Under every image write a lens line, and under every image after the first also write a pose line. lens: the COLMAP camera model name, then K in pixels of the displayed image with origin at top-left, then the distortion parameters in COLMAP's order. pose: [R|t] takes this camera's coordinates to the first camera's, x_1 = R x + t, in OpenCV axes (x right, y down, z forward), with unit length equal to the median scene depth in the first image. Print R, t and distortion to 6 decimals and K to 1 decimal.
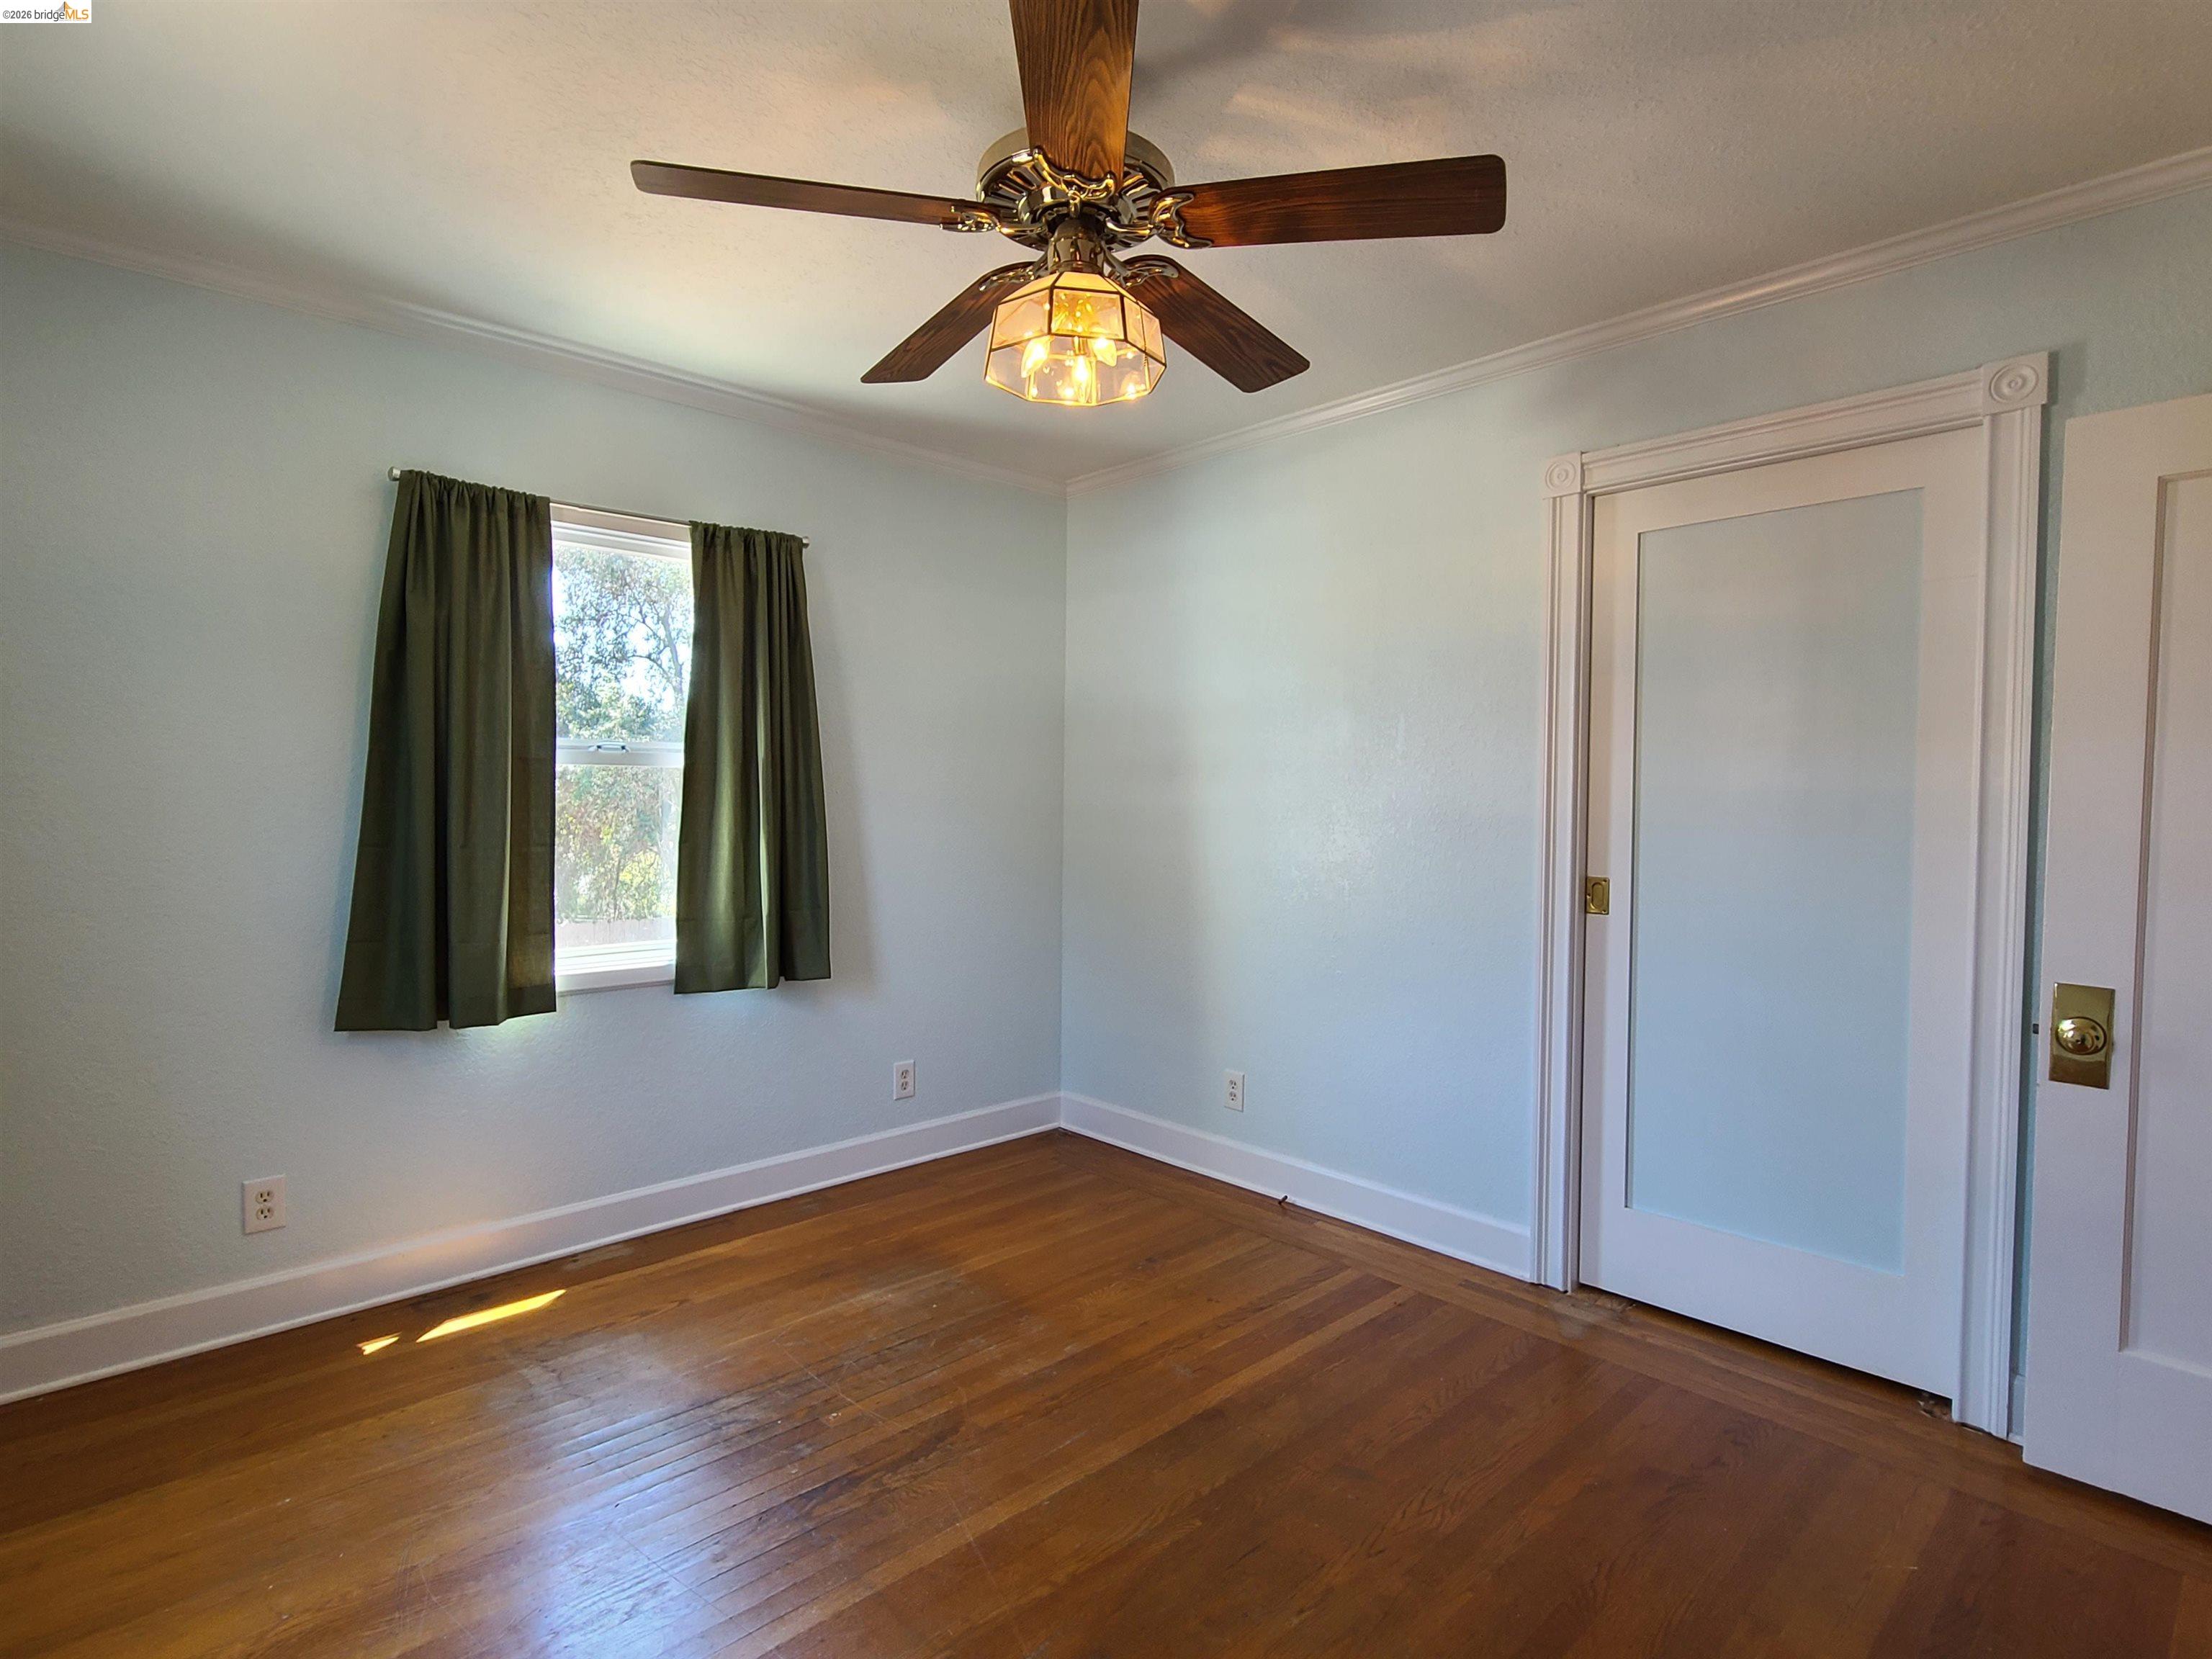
lens RADIAL K [[1137.7, 0, 1114.1], [0, 1137.7, 829.7], [0, 0, 1]] dist [0.003030, -0.000457]
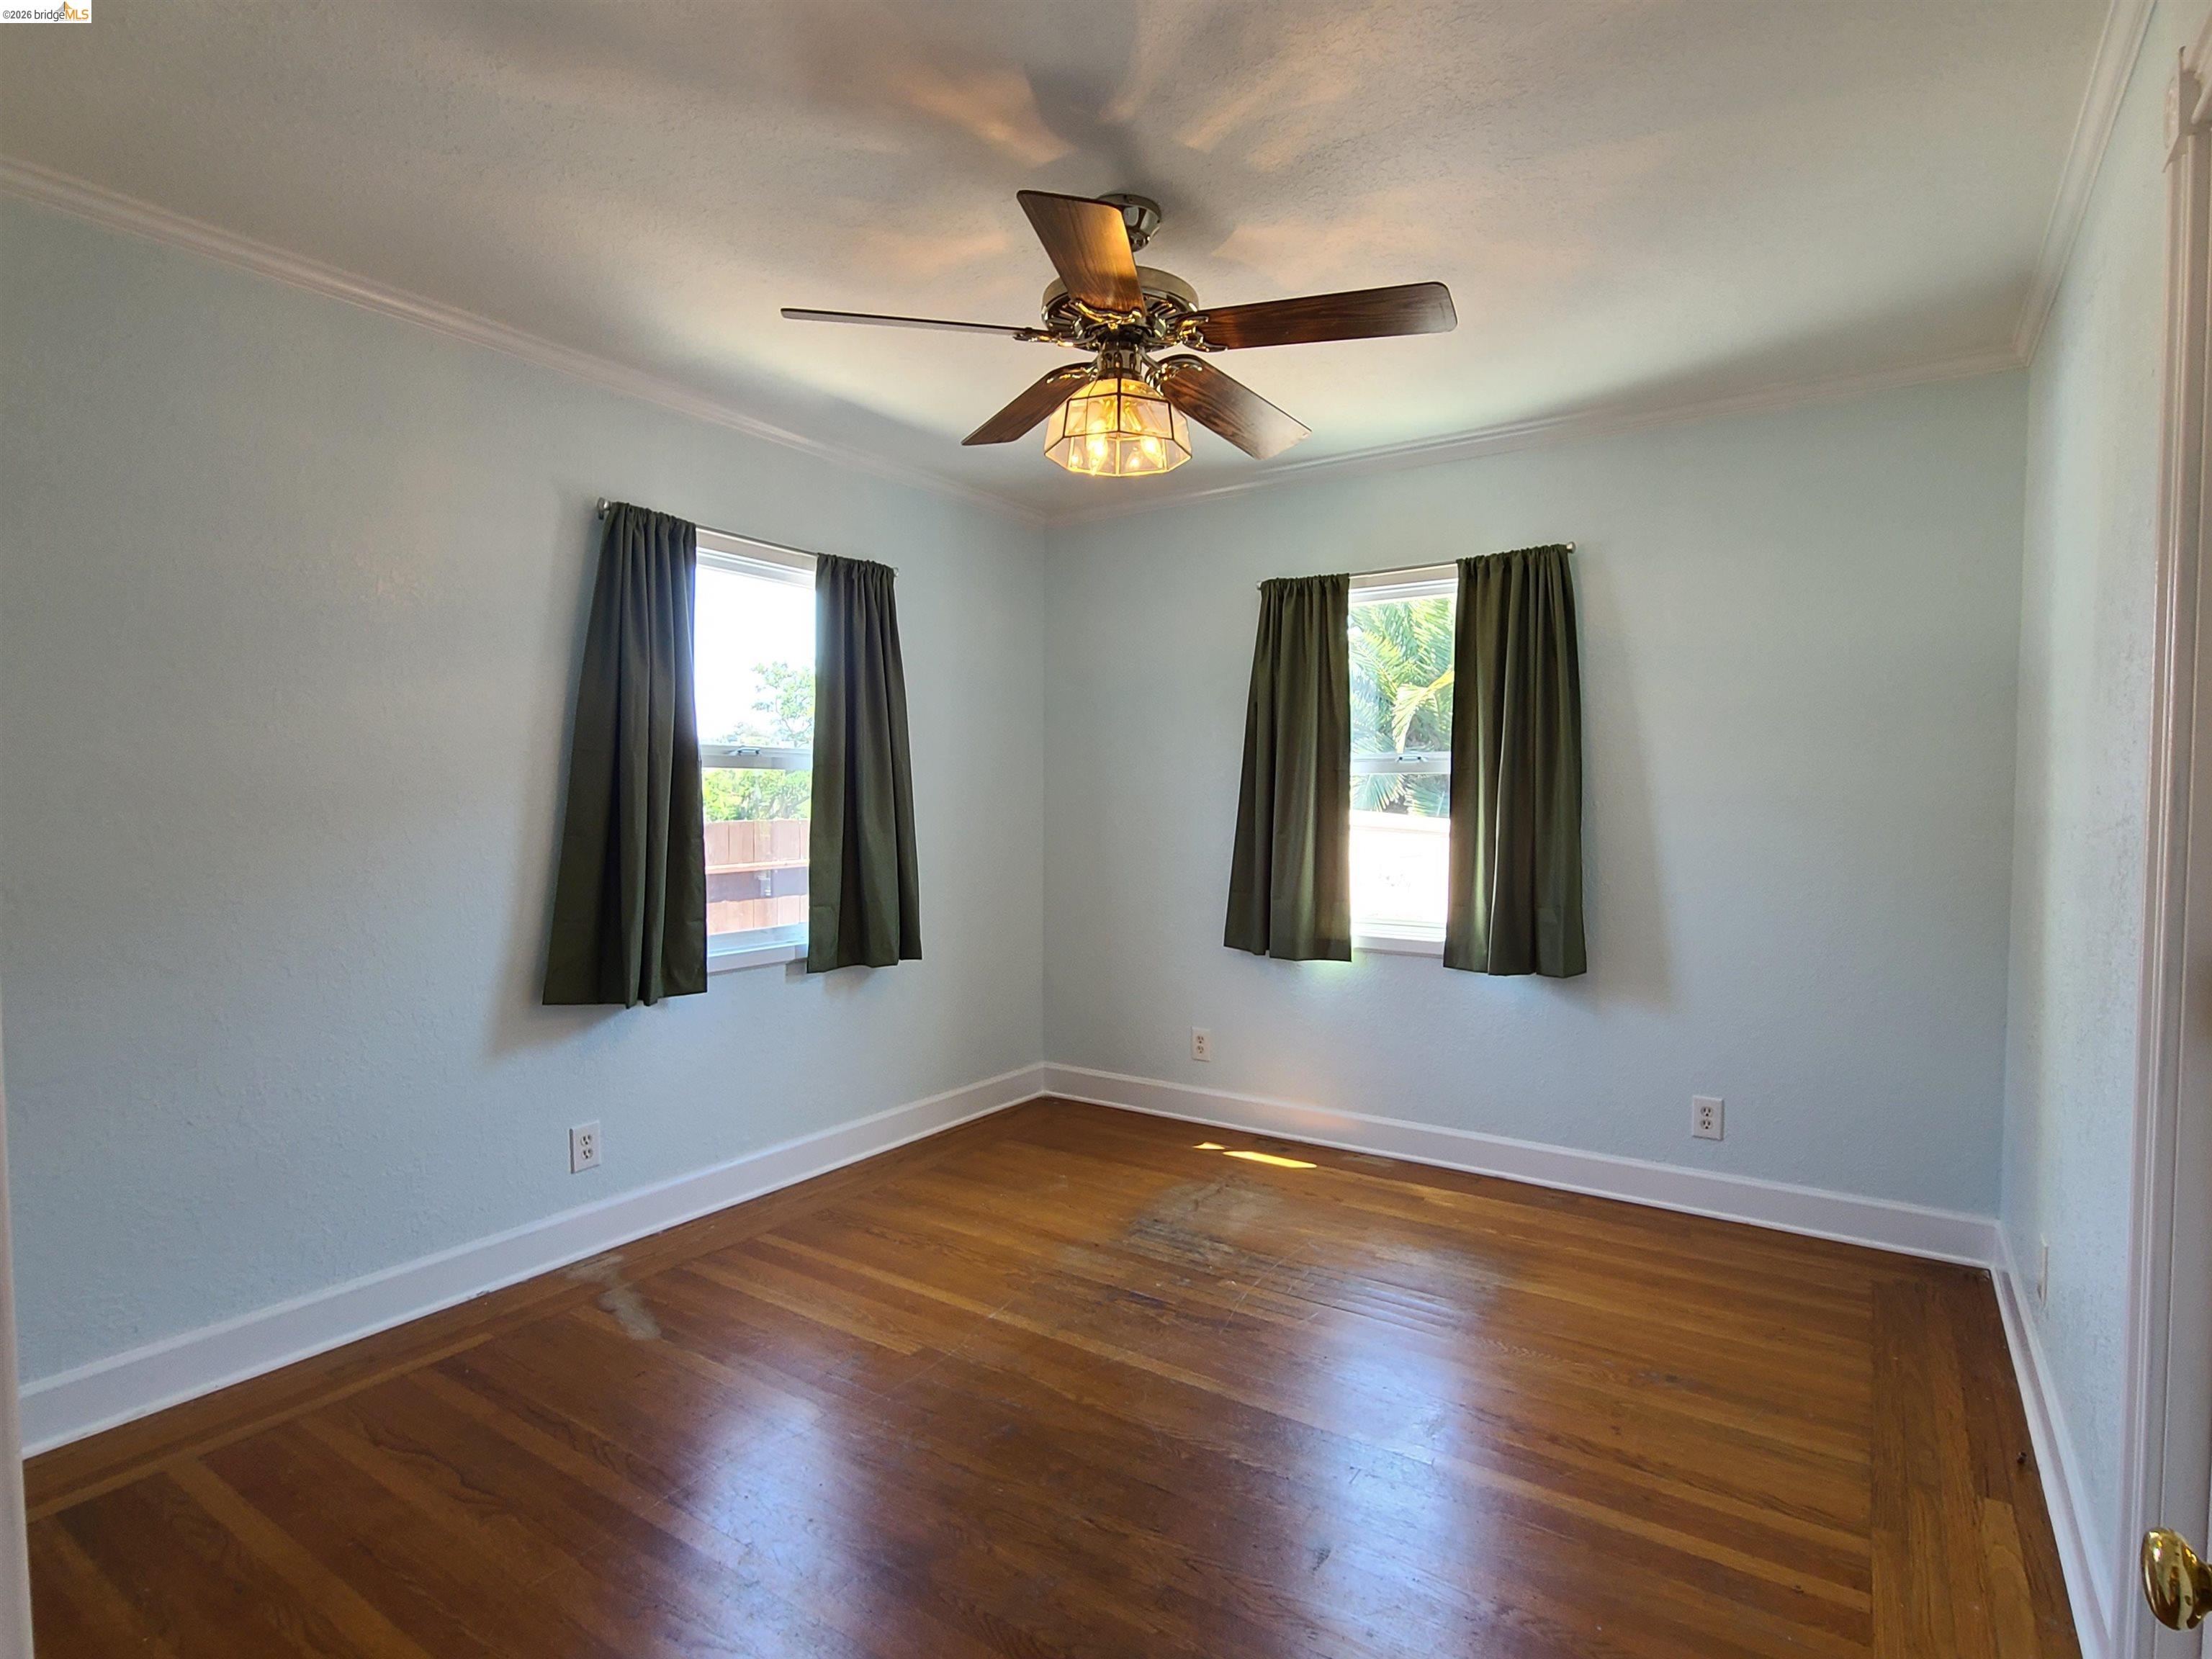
lens RADIAL K [[1137.7, 0, 1118.4], [0, 1137.7, 827.0], [0, 0, 1]] dist [0.003030, -0.000457]
pose [[0.217361, 0.019458, -0.975897, 0.756108], [-0.031492, 0.999421, 0.012913, -0.004254], [0.975583, 0.027927, 0.217847, 0.464724]]
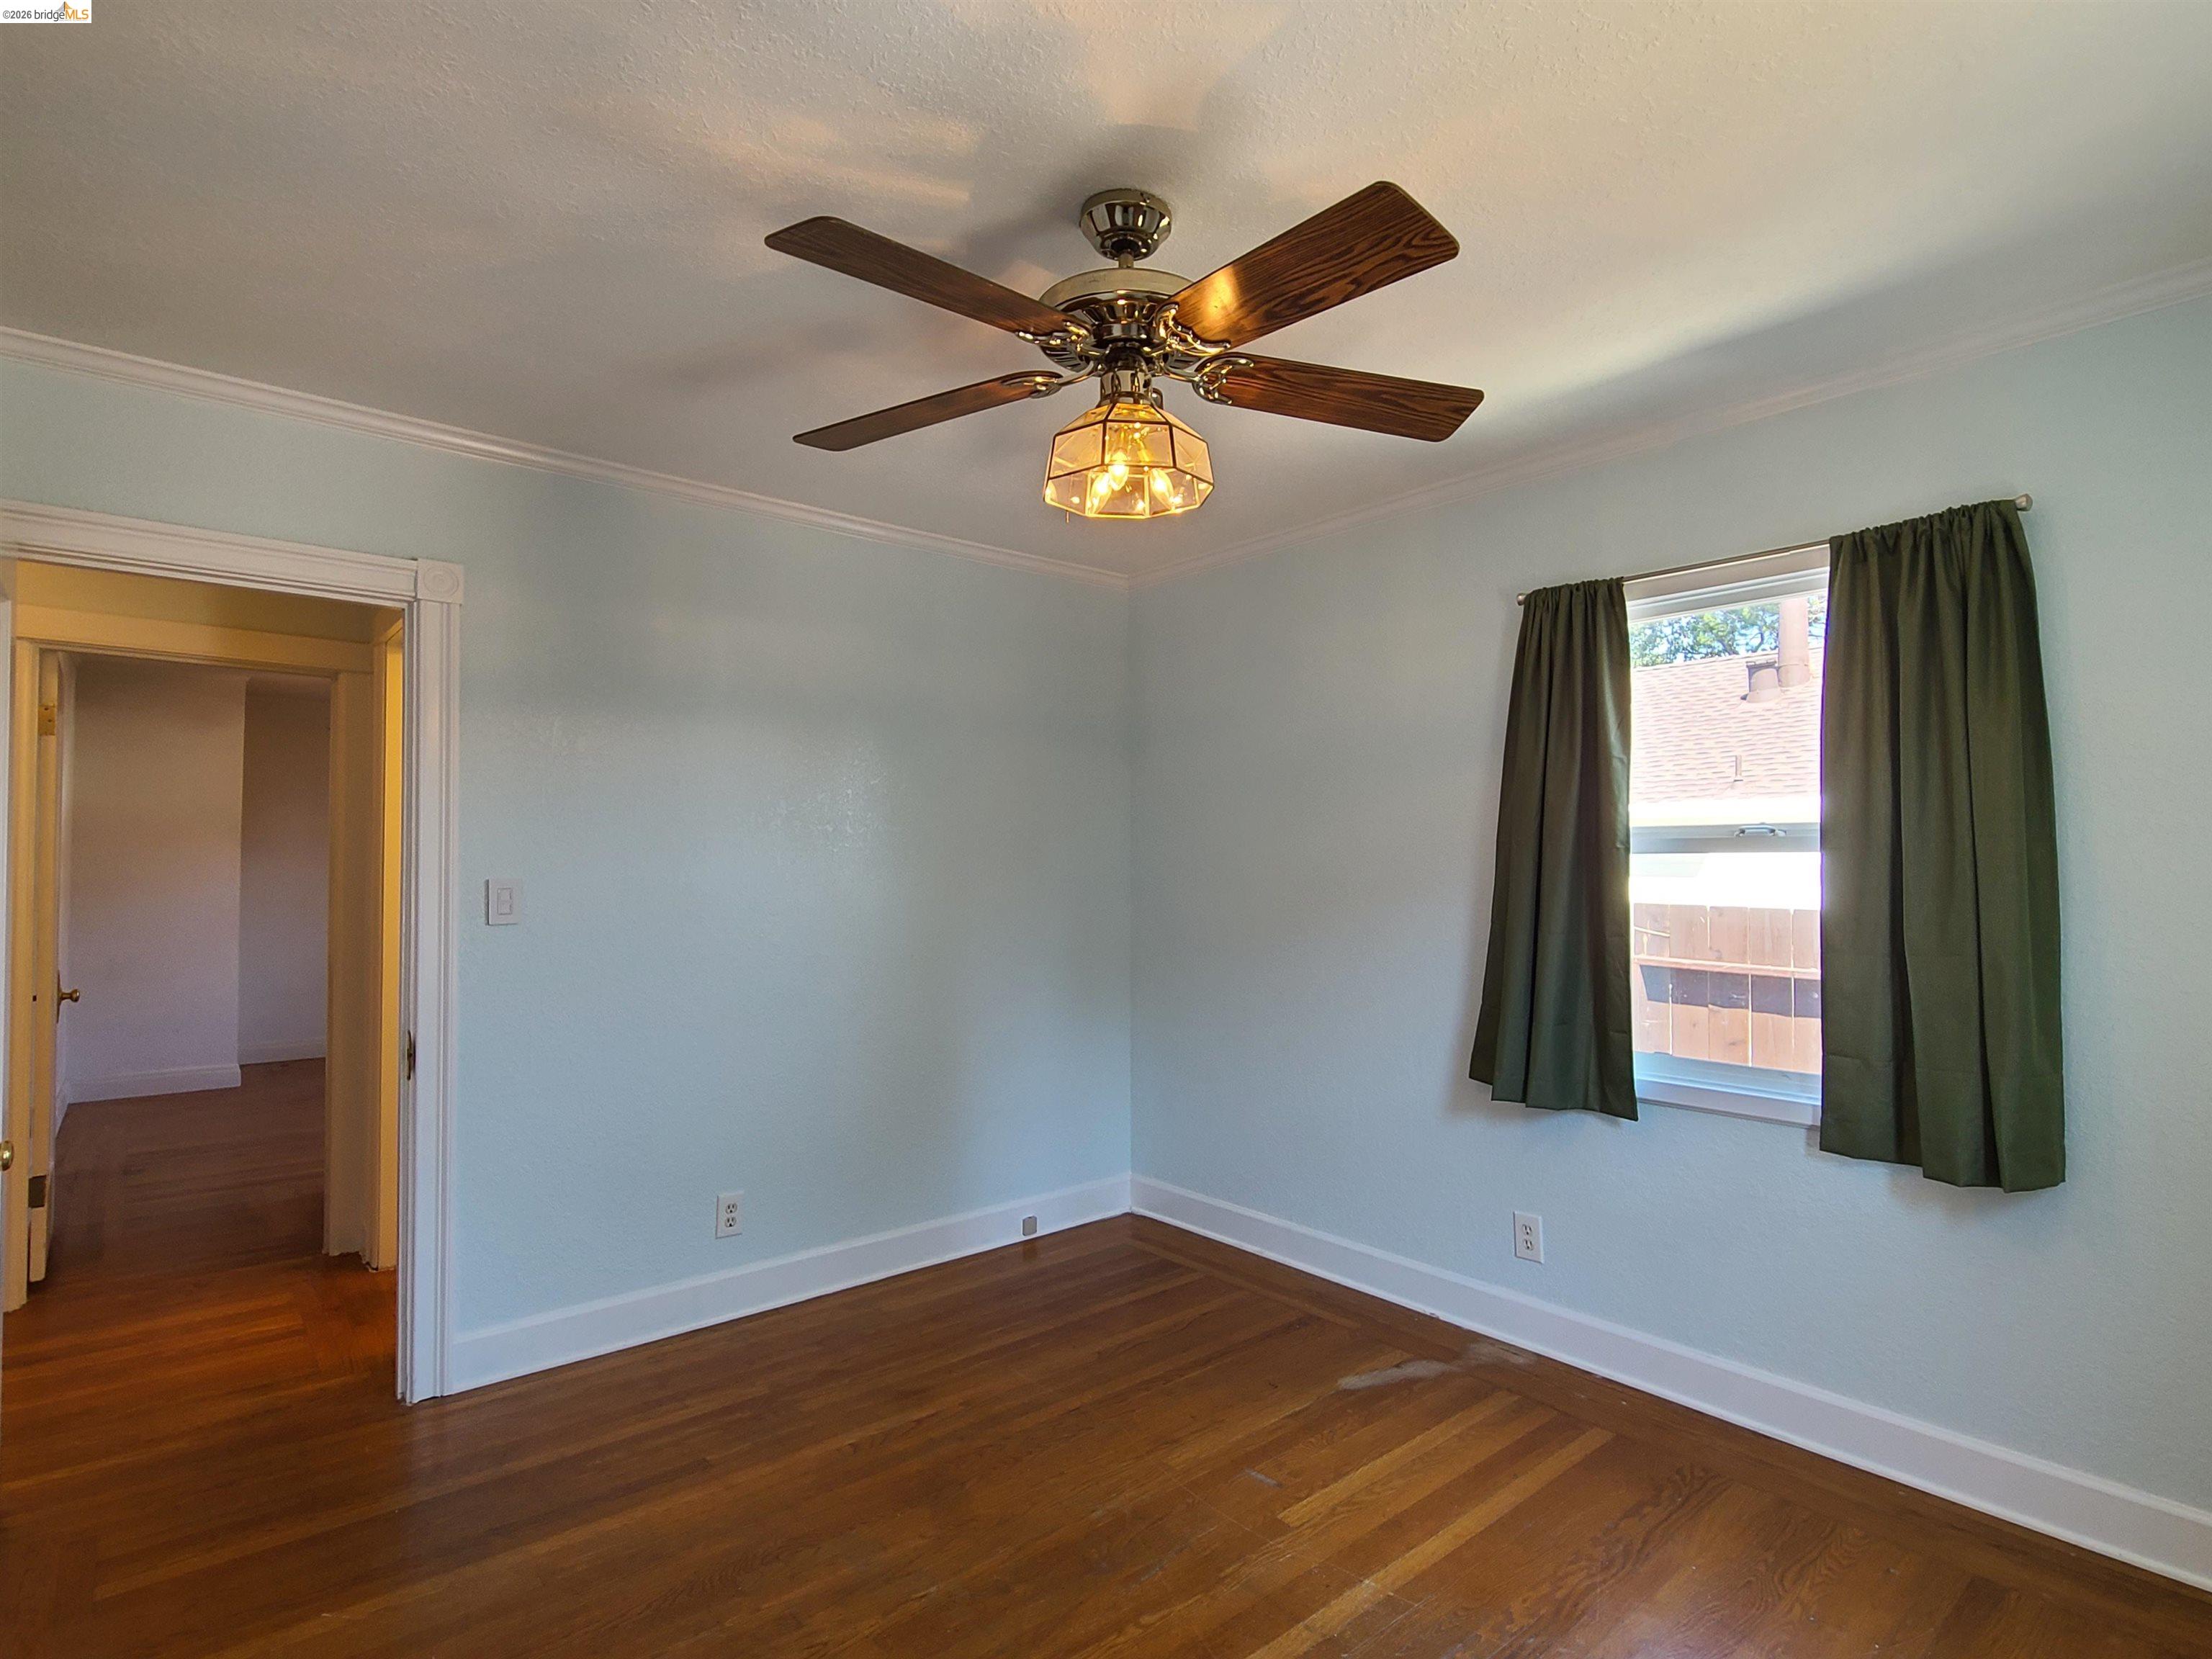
lens RADIAL K [[1137.7, 0, 1117.5], [0, 1137.7, 825.2], [0, 0, 1]] dist [0.003030, -0.000457]
pose [[-0.998256, -0.008586, 0.058411, -0.056078], [-0.008614, 0.999963, -0.000220, -0.056223], [-0.058407, -0.000723, -0.998293, 1.297030]]
